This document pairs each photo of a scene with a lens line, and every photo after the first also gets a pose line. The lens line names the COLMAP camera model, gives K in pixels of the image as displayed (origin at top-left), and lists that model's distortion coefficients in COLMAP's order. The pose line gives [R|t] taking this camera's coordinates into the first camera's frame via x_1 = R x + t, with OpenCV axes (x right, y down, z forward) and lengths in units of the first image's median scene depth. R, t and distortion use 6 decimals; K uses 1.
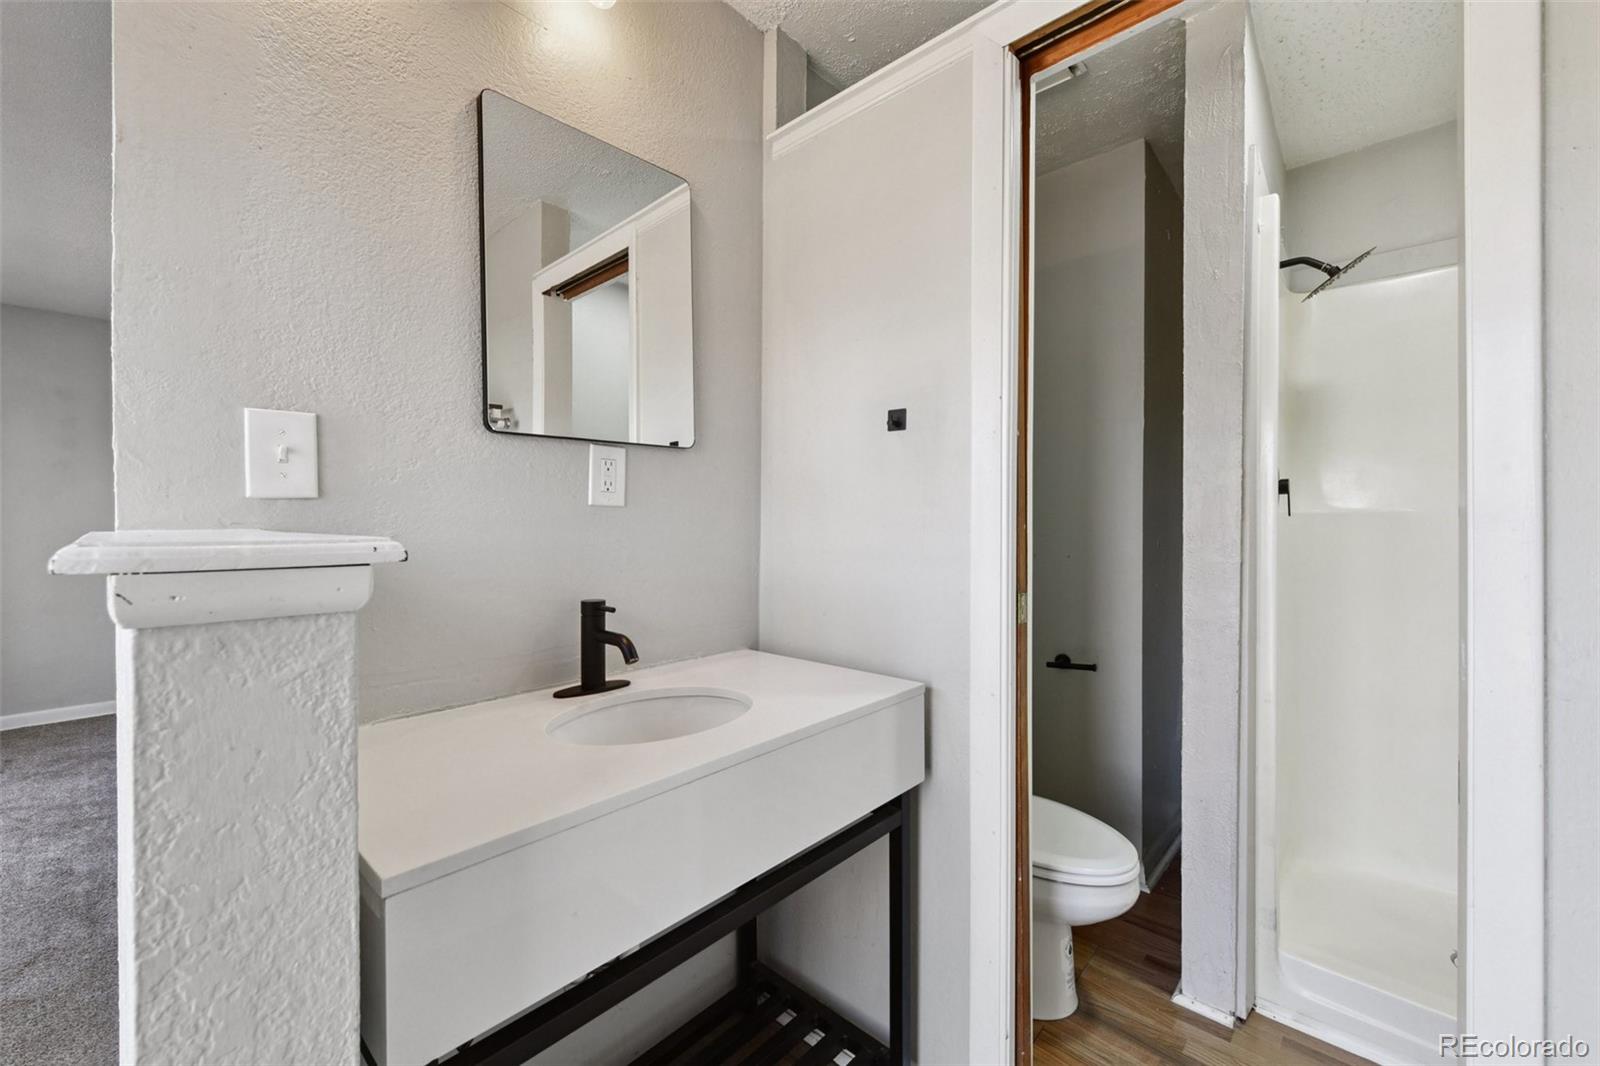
lens RADIAL K [[638.1, 0, 804.9], [0, 638.1, 528.0], [0, 0, 1]] dist [0.002565, -0.004096]
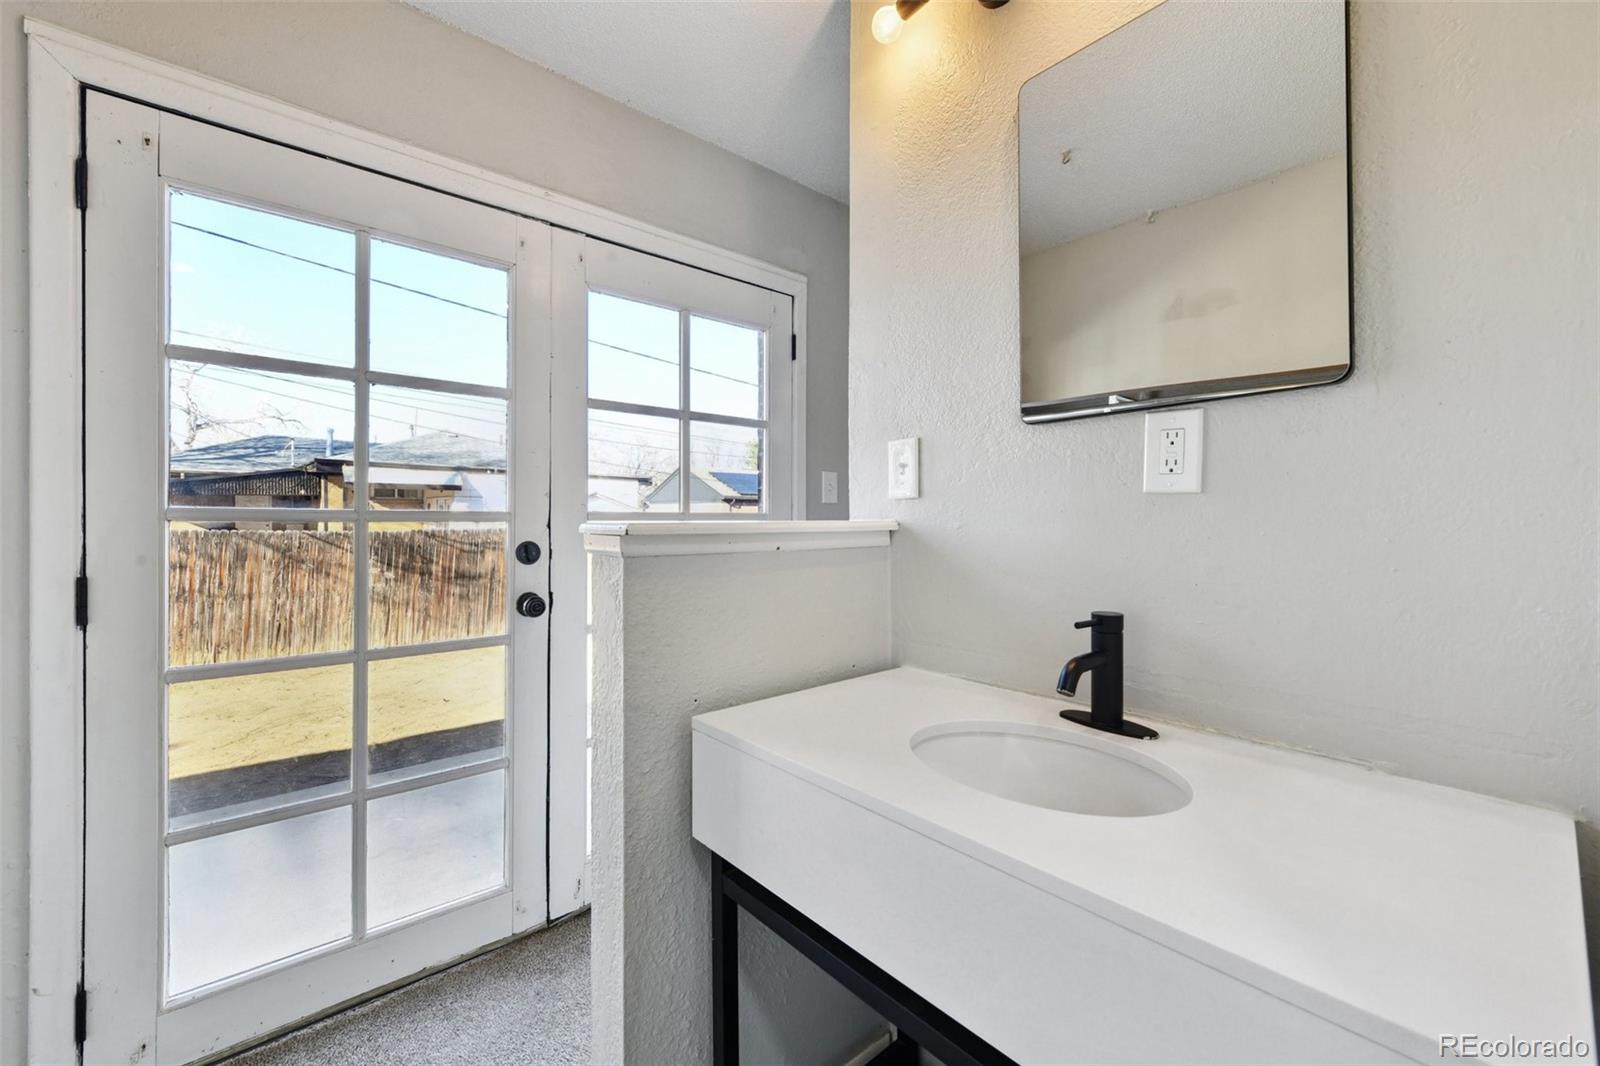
lens RADIAL K [[638.1, 0, 804.0], [0, 638.1, 524.8], [0, 0, 1]] dist [0.002565, -0.004096]
pose [[-0.109662, 0.010051, -0.993918, 0.513695], [-0.011389, 0.999871, 0.011368, -0.002116], [0.993904, 0.012567, -0.109533, 0.736103]]
